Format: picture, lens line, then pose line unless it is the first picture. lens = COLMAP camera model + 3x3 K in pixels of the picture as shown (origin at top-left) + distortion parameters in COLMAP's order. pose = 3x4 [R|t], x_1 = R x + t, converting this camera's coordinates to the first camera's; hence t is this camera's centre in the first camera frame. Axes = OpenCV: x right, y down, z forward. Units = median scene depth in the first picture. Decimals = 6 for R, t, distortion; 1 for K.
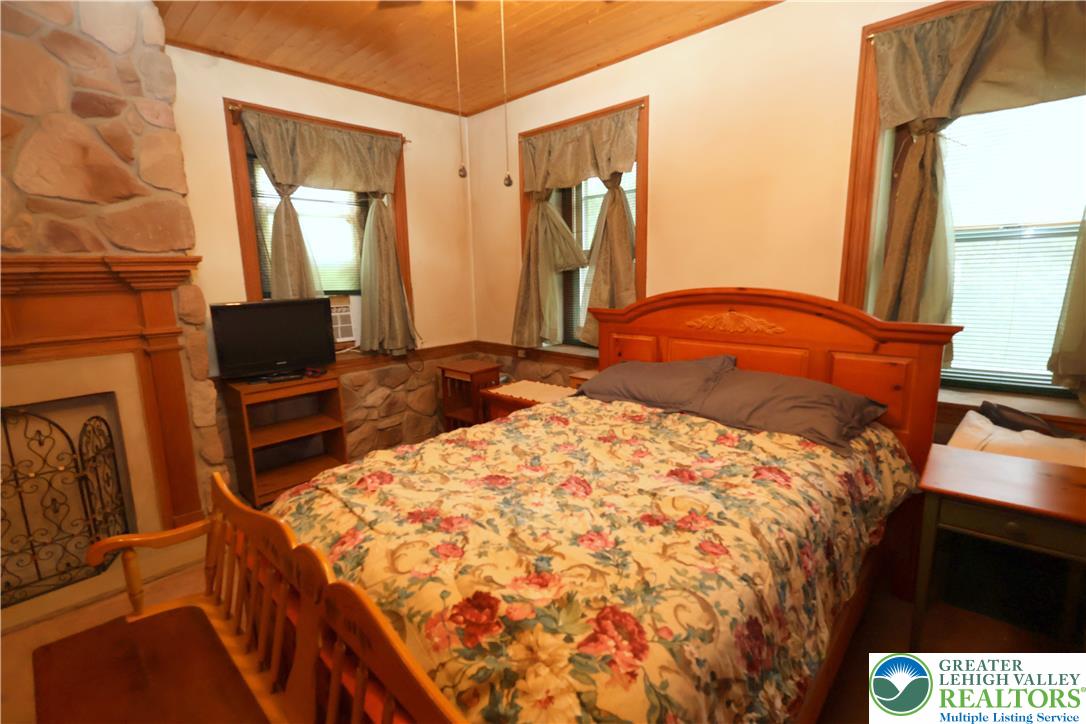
lens RADIAL K [[498.4, 0, 543.0], [0, 498.4, 362.0], [0, 0, 1]] dist [0.001820, 0.000106]
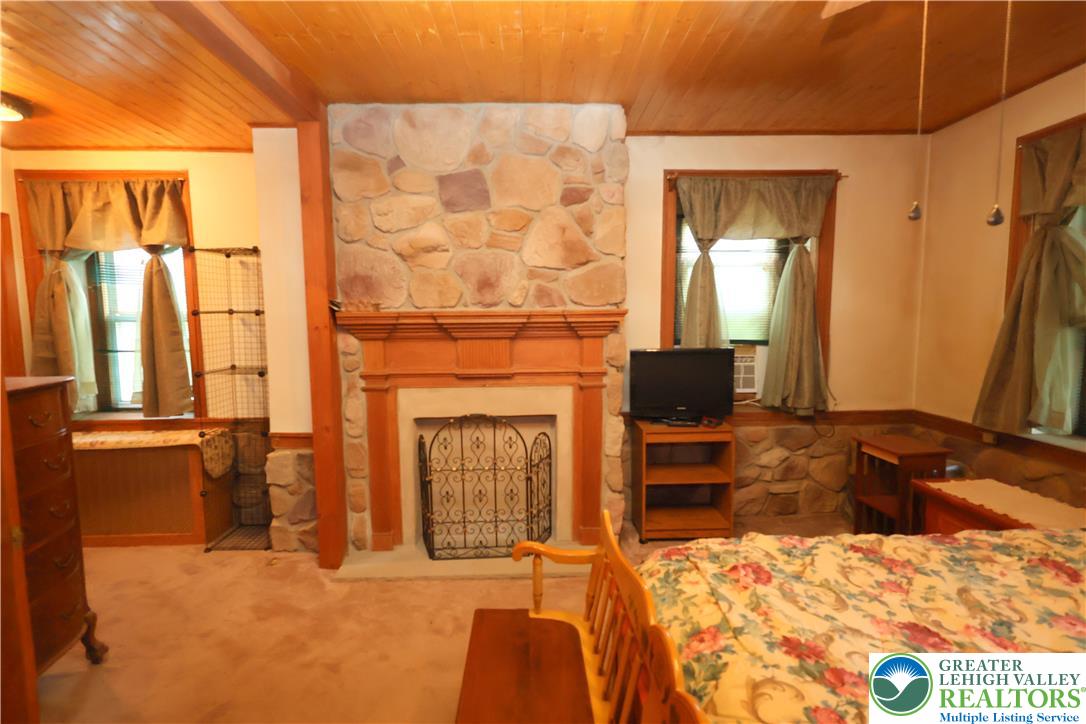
lens RADIAL K [[500.3, 0, 543.0], [0, 500.3, 362.0], [0, 0, 1]] dist [0.000076, 0.000656]
pose [[0.710757, 0.076452, -0.699271, -0.007664], [-0.133731, 0.990633, -0.027621, -0.034510], [0.690609, 0.113146, 0.714323, 0.055985]]
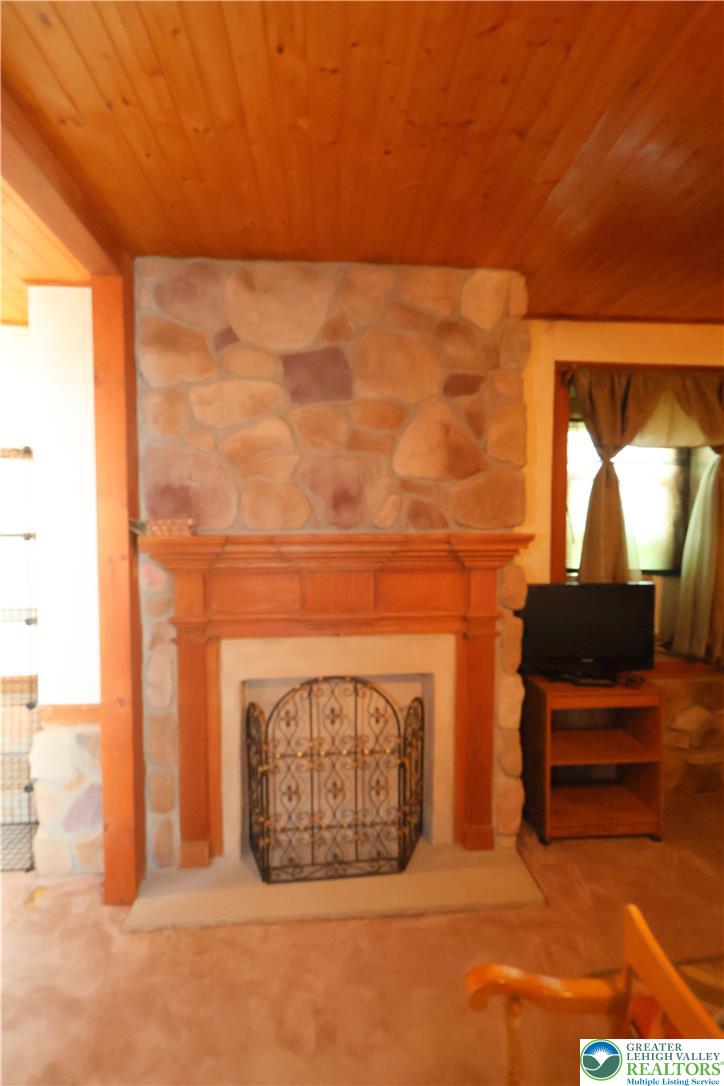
lens RADIAL K [[500.3, 0, 361.4], [0, 500.3, 549.4], [0, 0, 1]] dist [0.000076, 0.000656]
pose [[0.740255, 0.039687, -0.671153, -0.338110], [-0.134780, 0.986752, -0.090308, -0.069722], [0.658678, 0.157309, 0.735797, 0.176025]]
